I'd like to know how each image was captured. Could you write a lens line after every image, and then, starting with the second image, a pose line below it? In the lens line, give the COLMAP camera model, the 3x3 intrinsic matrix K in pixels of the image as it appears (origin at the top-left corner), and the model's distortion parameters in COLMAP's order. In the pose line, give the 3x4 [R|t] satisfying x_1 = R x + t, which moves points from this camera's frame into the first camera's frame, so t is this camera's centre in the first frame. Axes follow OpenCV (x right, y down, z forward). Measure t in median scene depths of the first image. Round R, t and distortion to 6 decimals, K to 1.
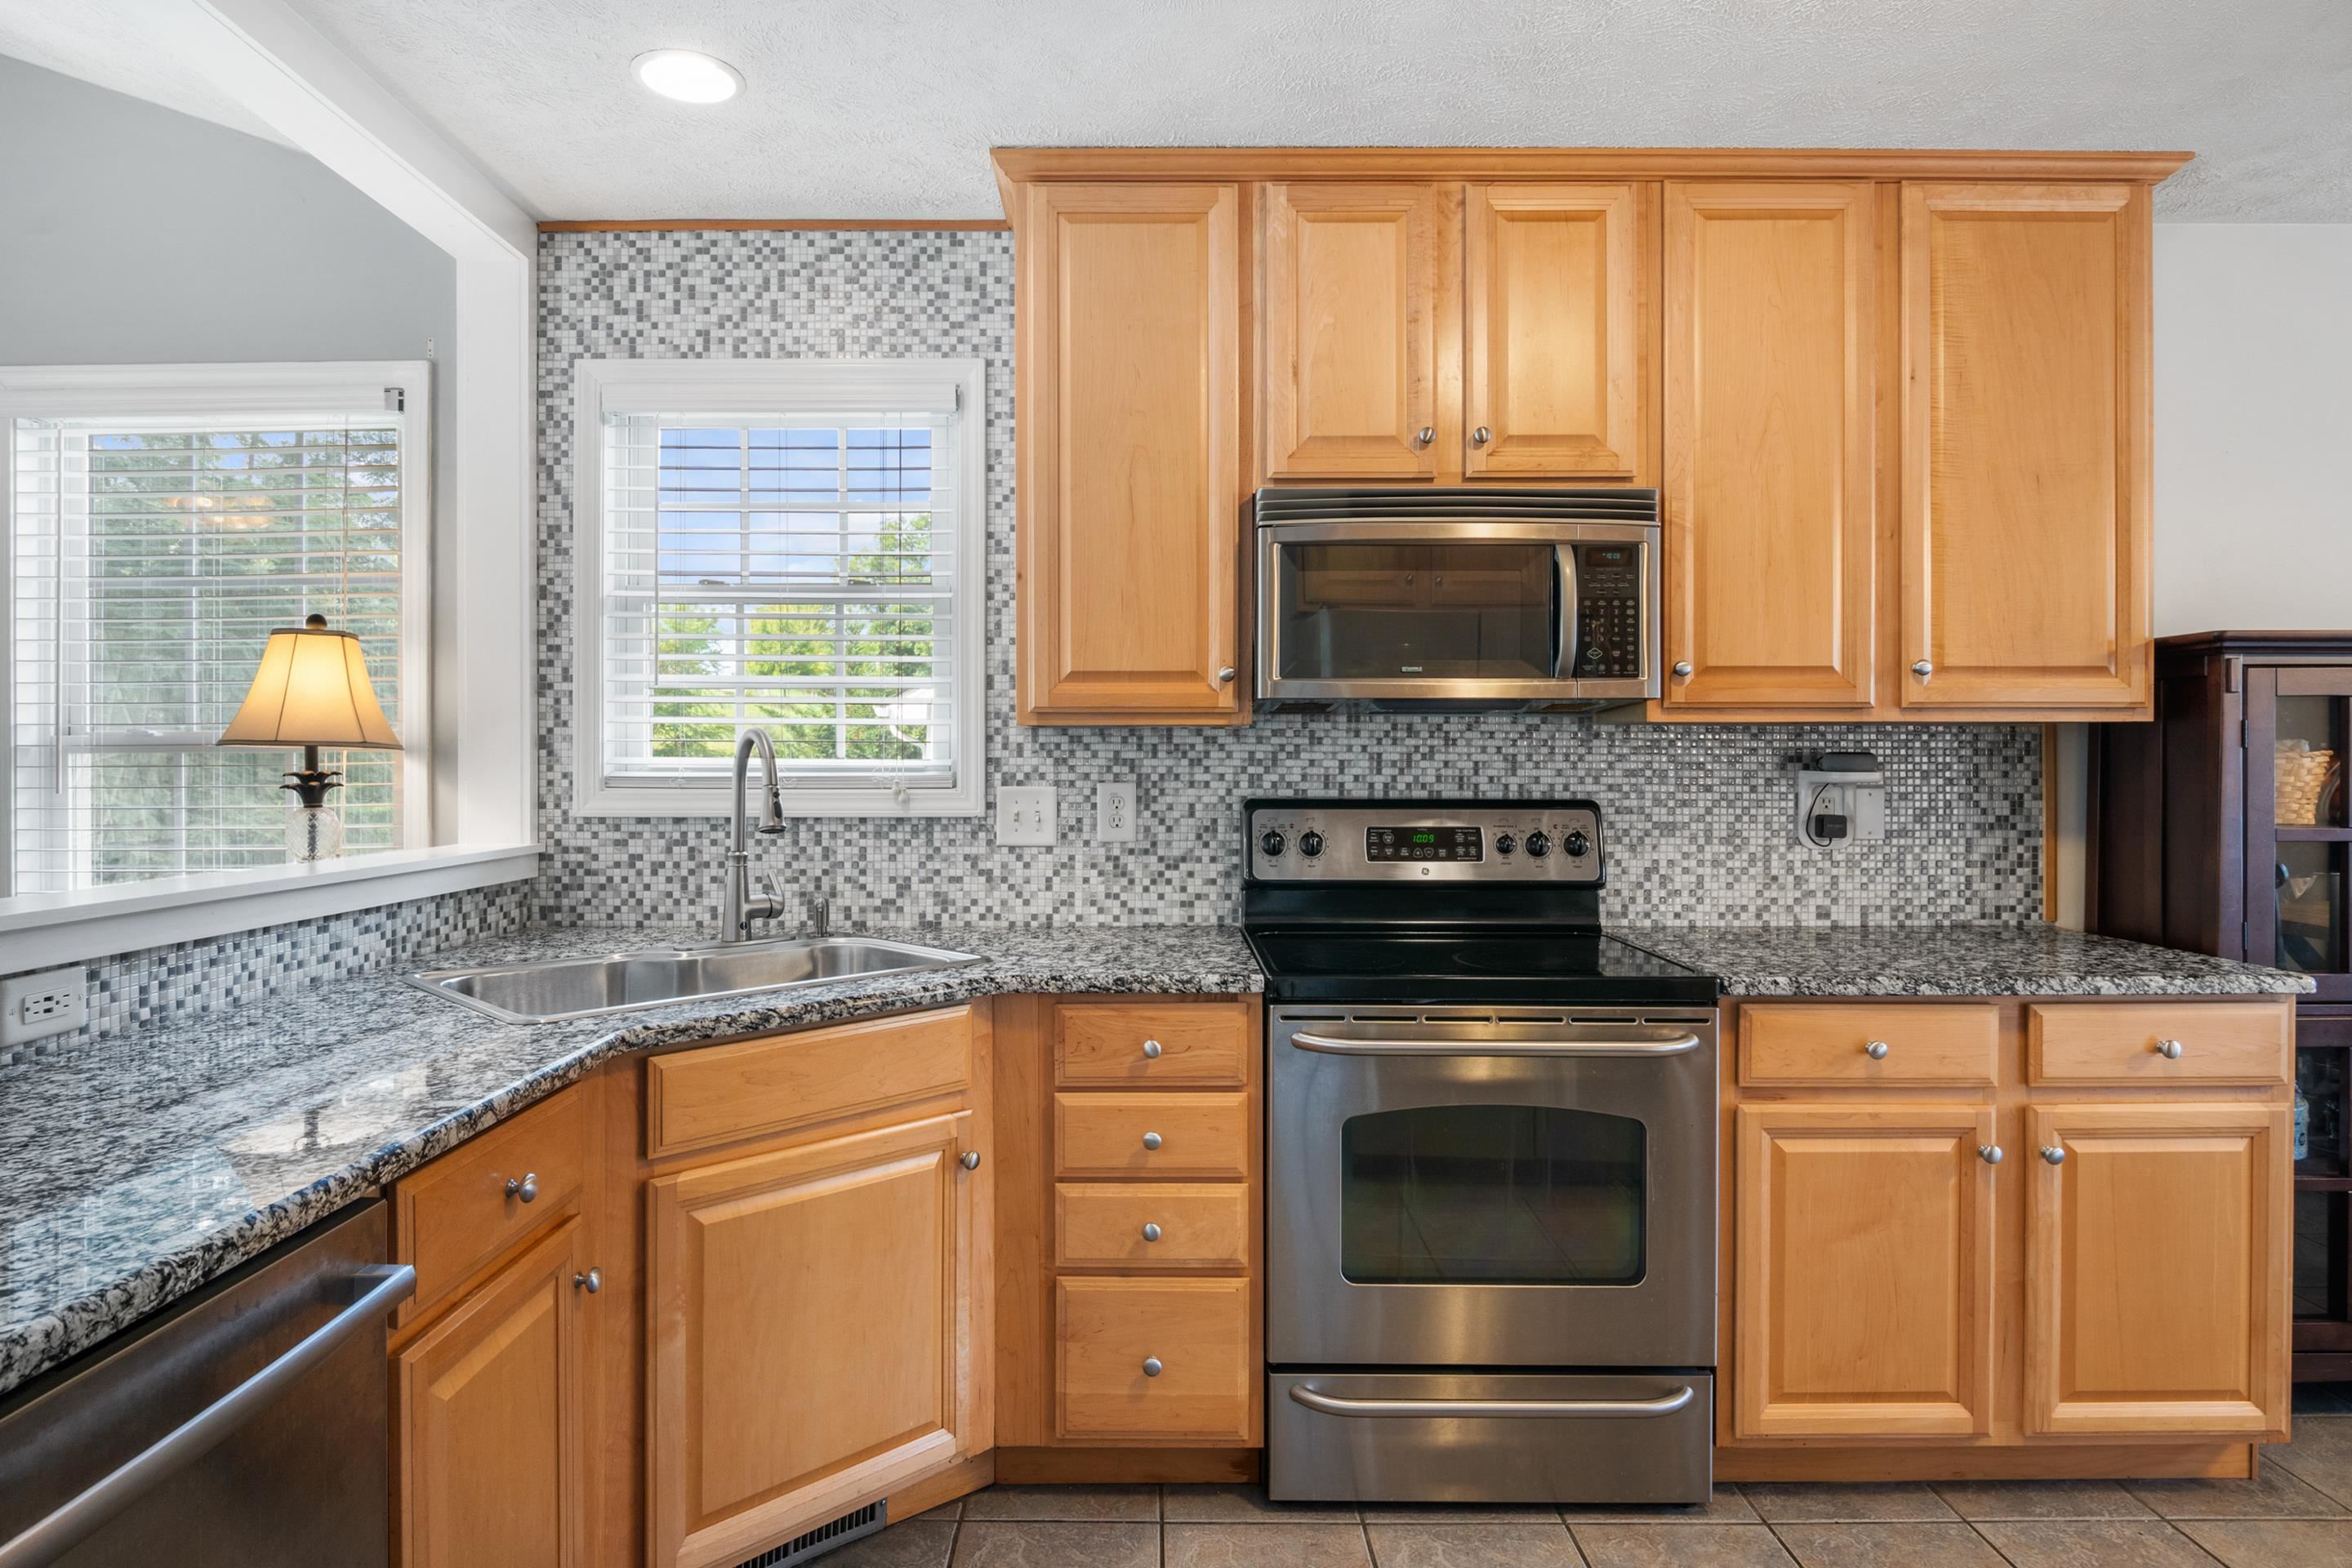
lens RADIAL K [[1301.3, 0, 1146.1], [0, 1301.3, 758.4], [0, 0, 1]] dist [-0.009393, -0.004559]
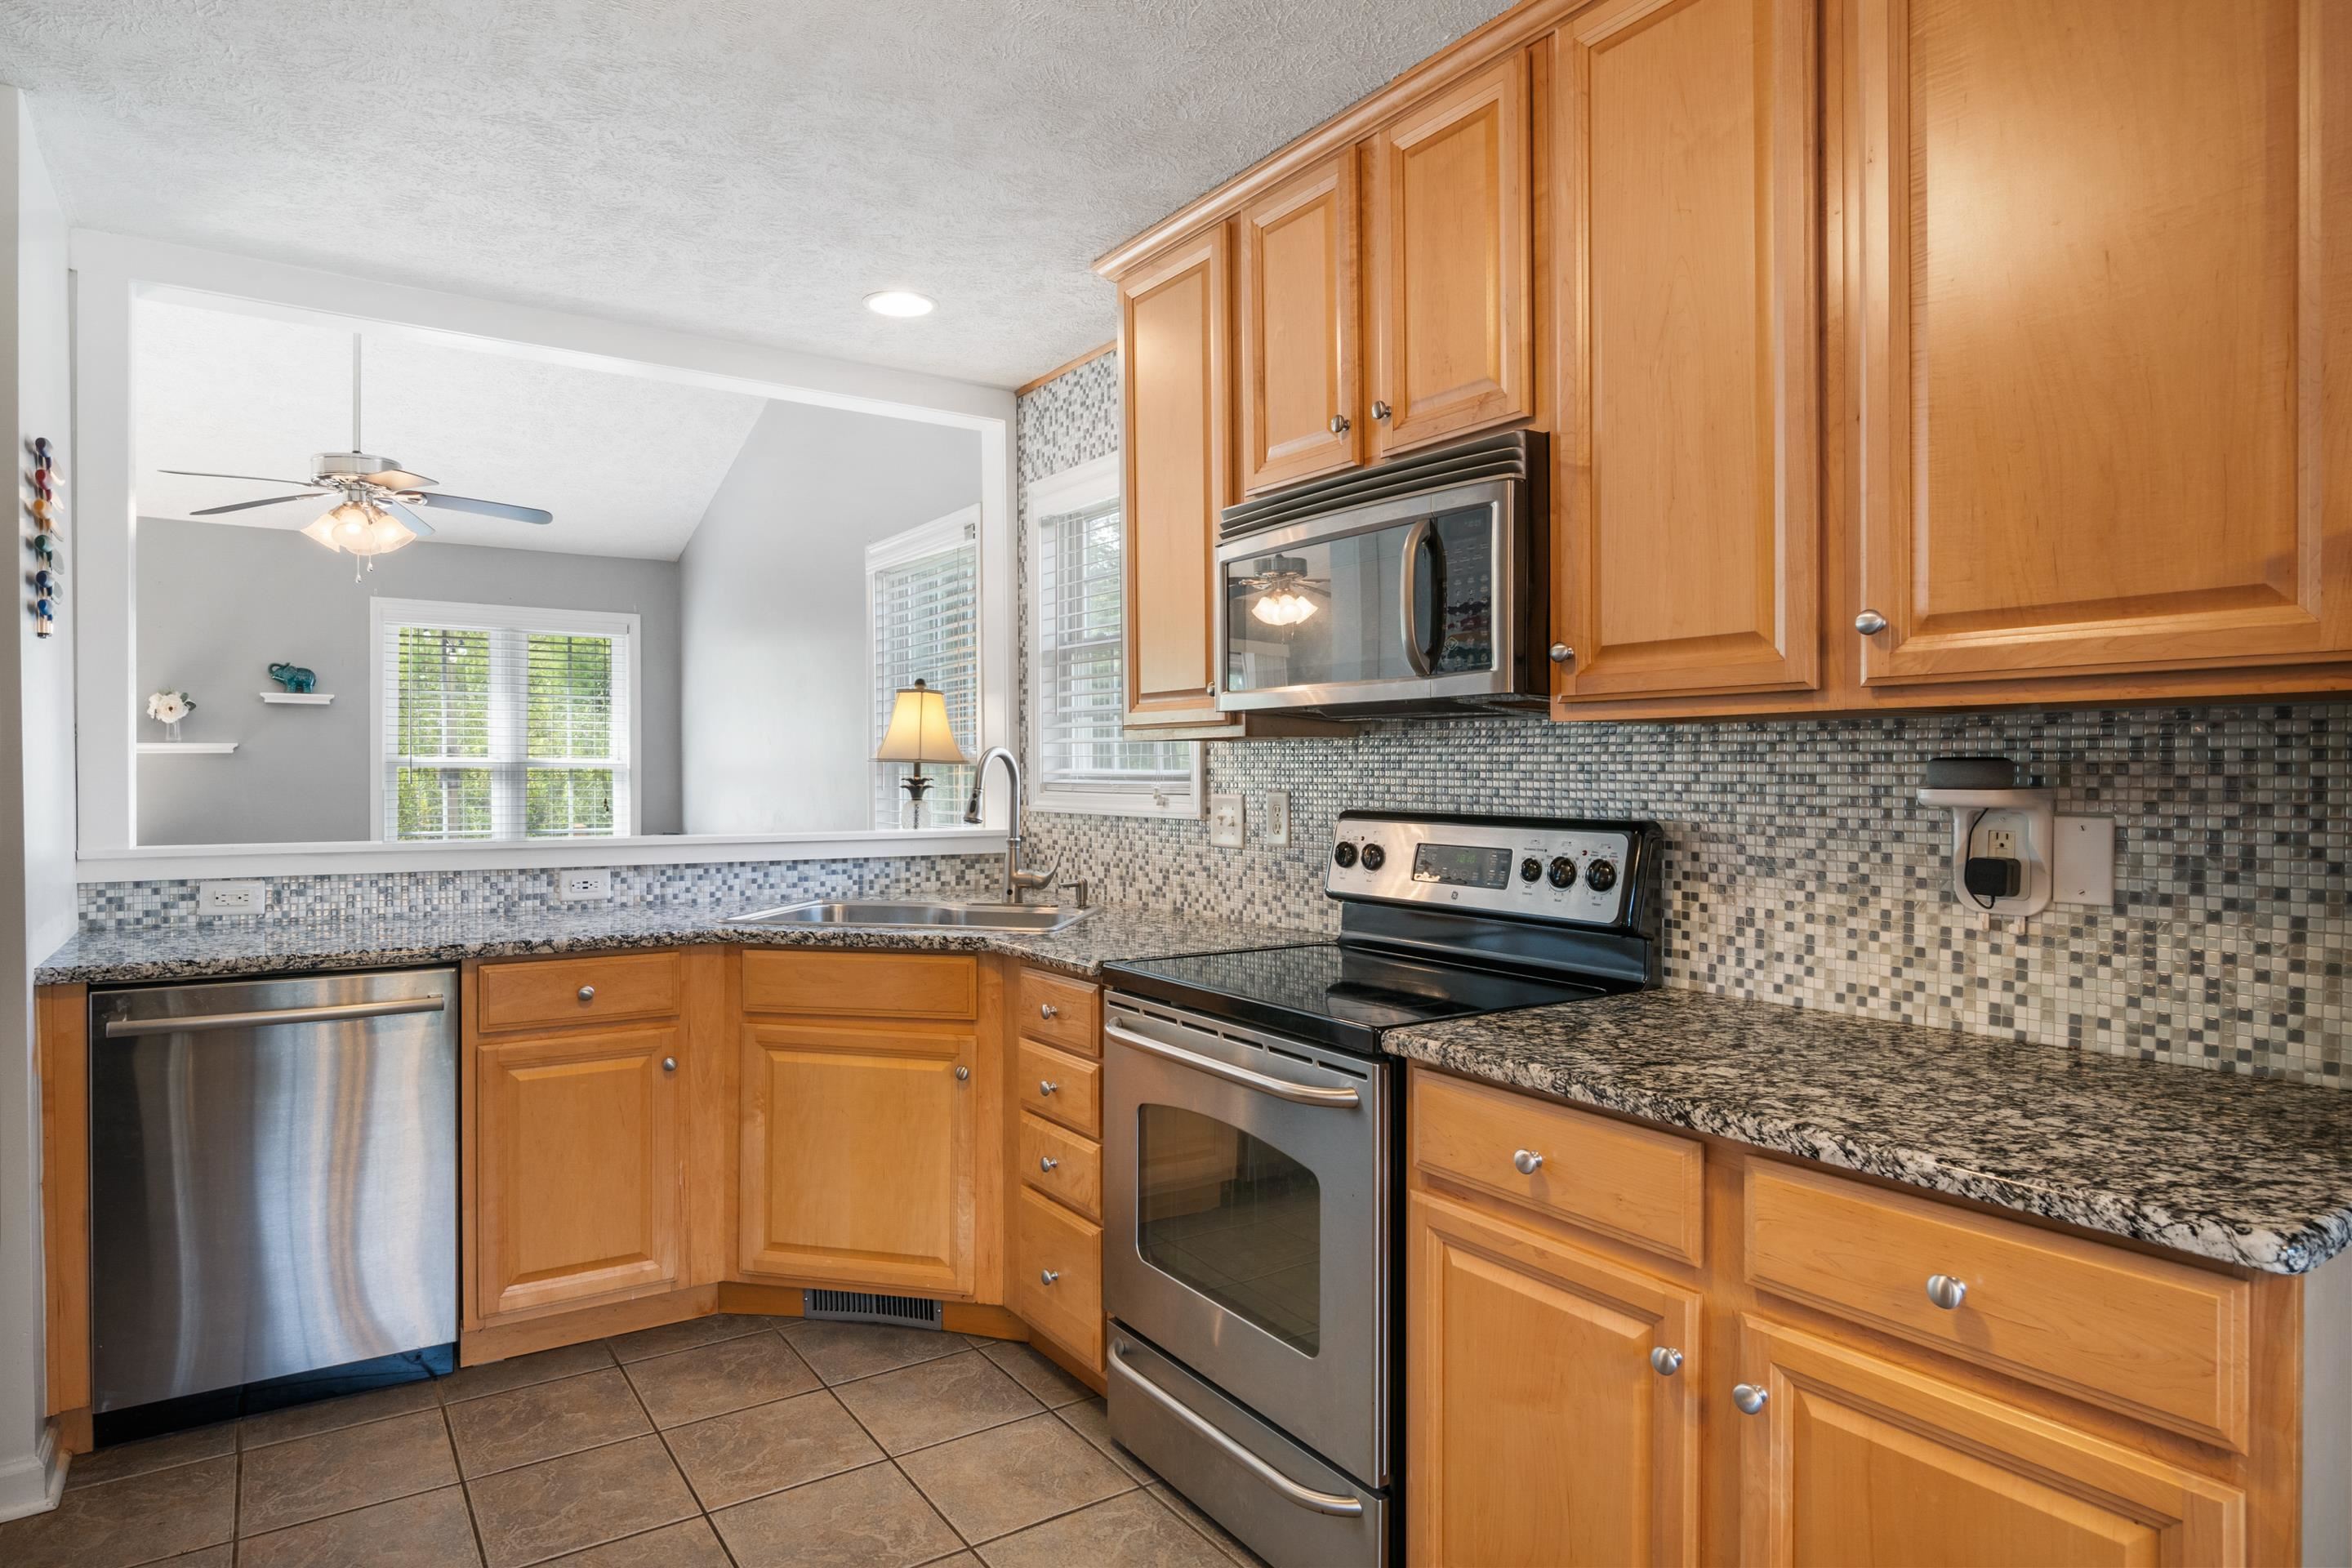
lens RADIAL K [[1359.9, 0, 1163.7], [0, 1359.9, 781.9], [0, 0, 1]] dist [-0.004062, -0.007224]
pose [[0.547997, 0.006624, -0.836454, 0.862833], [0.000365, 0.999967, 0.008158, 0.001492], [0.836480, -0.004776, 0.547976, 0.316228]]
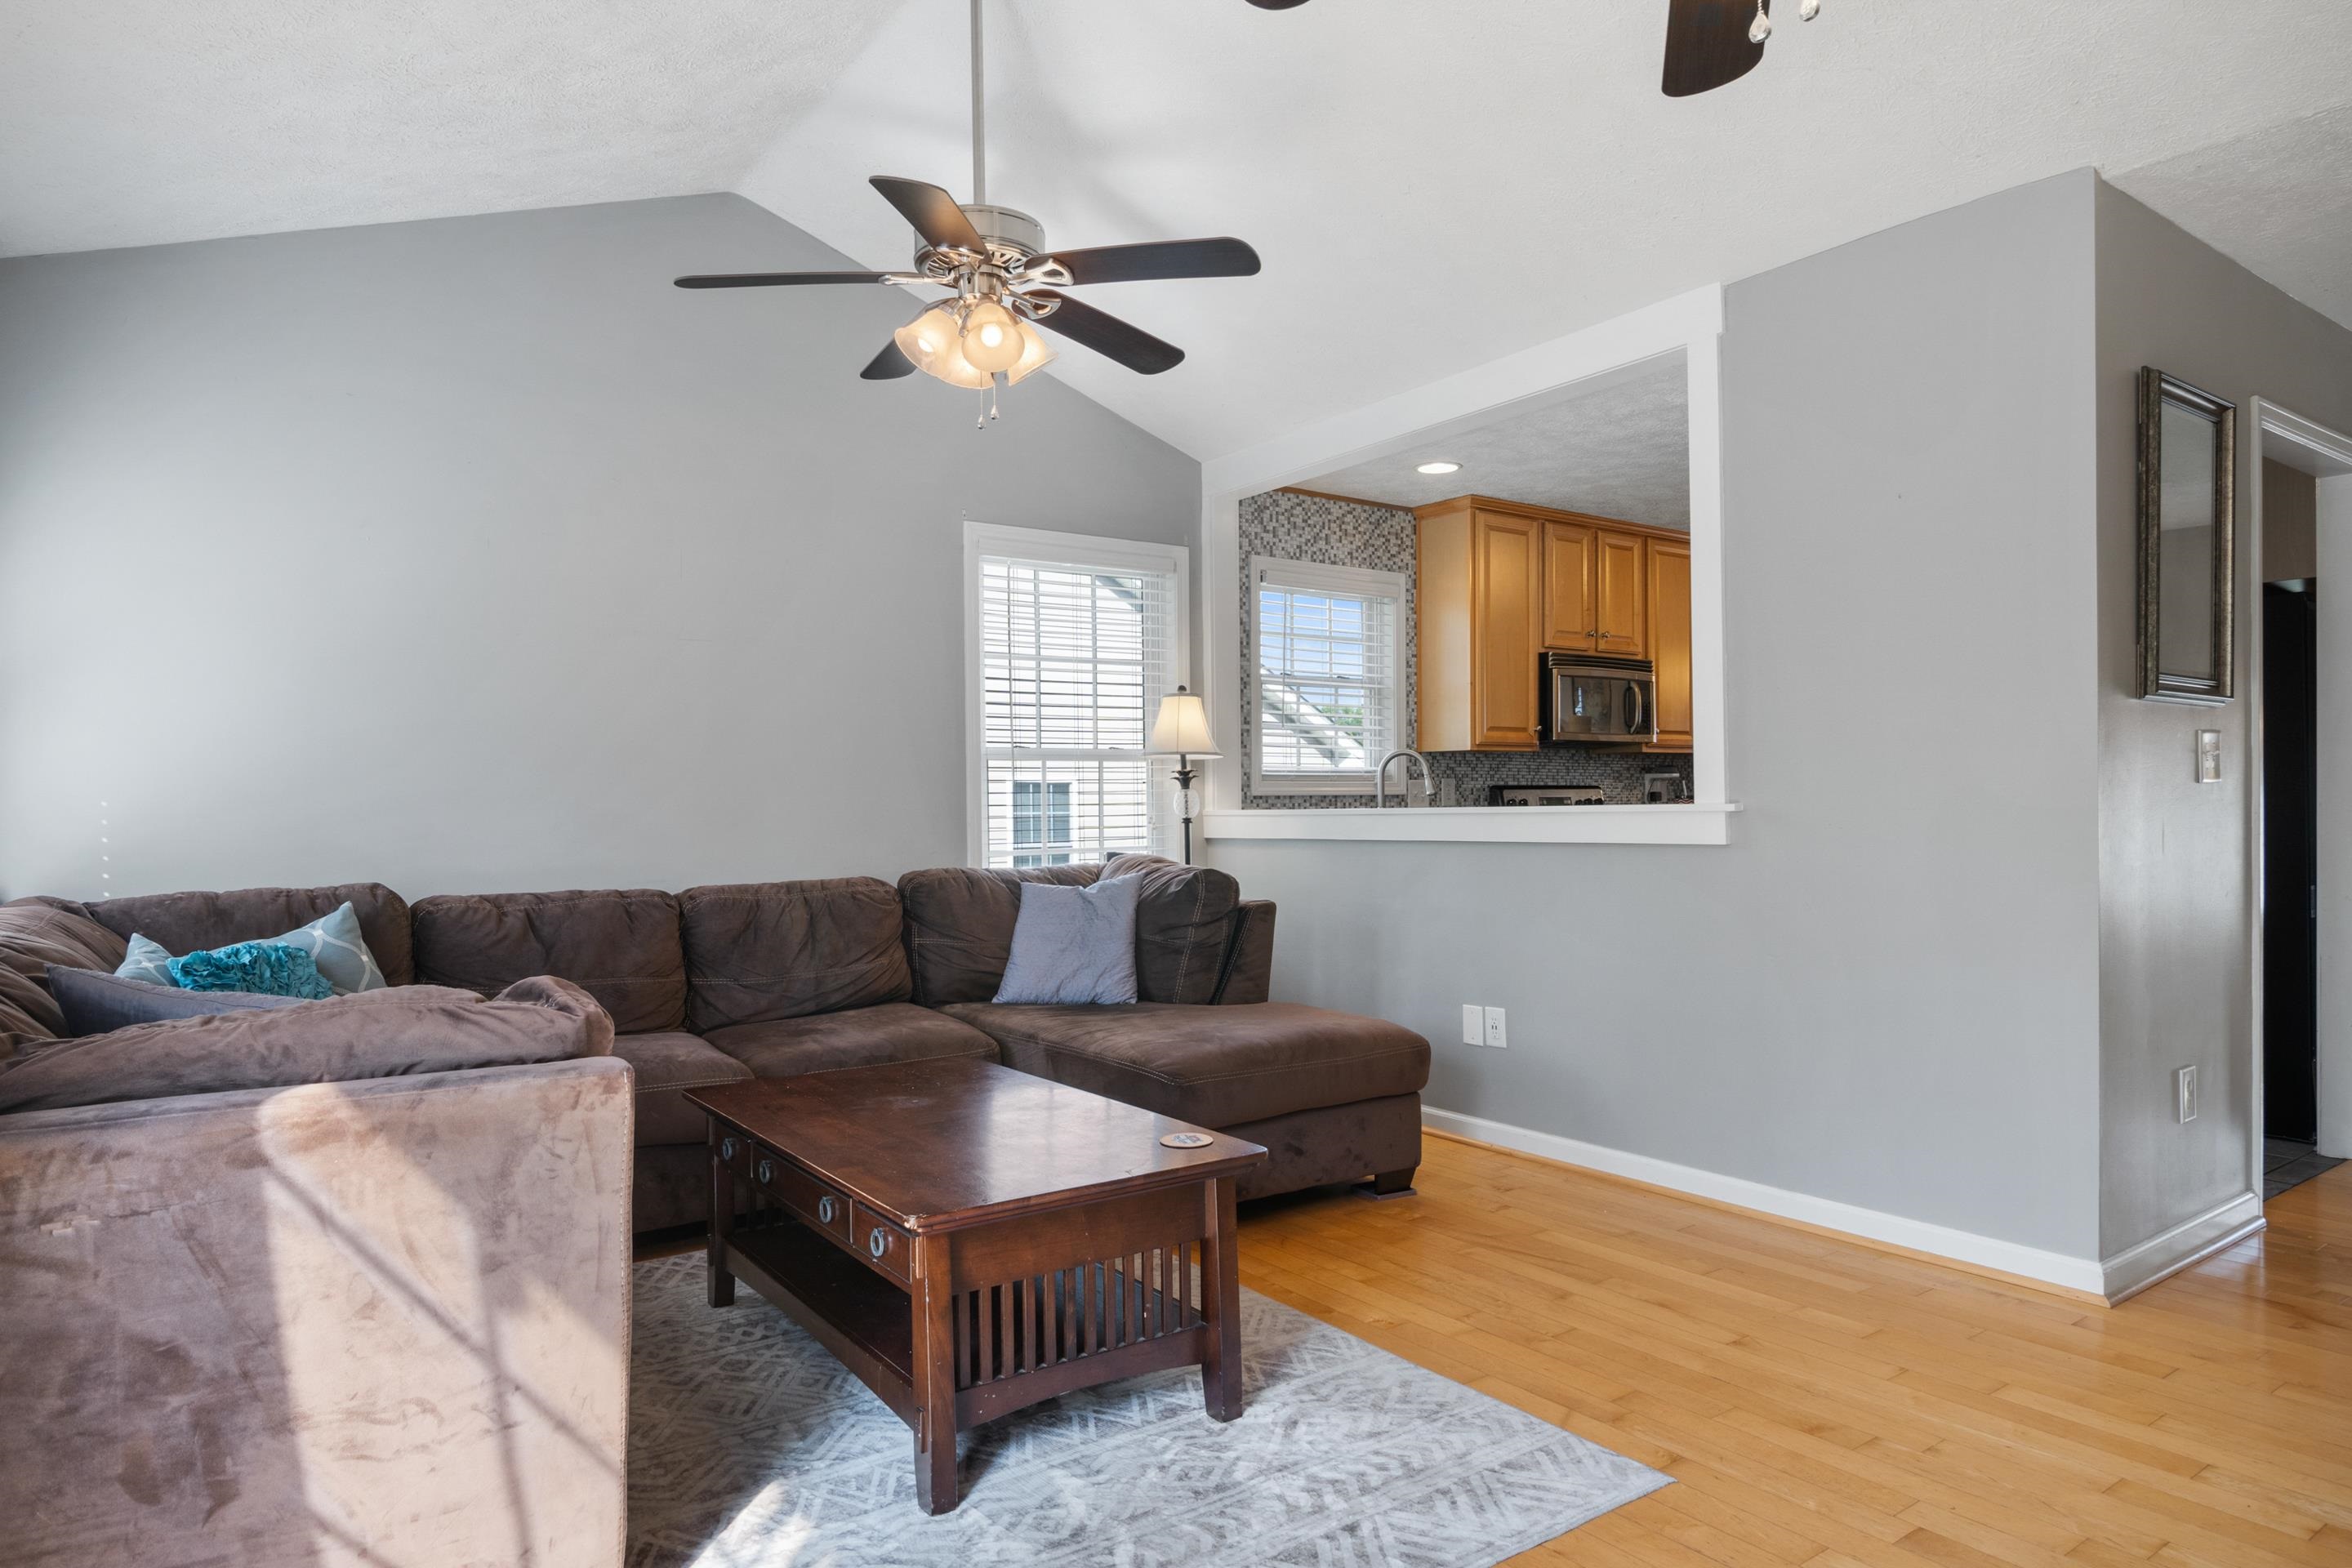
lens RADIAL K [[1359.9, 0, 1192.3], [0, 1359.9, 799.3], [0, 0, 1]] dist [-0.004062, -0.007224]
pose [[0.814711, -0.006463, 0.579831, -1.661919], [0.010863, 0.999933, -0.004117, 0.058265], [-0.579766, 0.009653, 0.814726, -0.569010]]
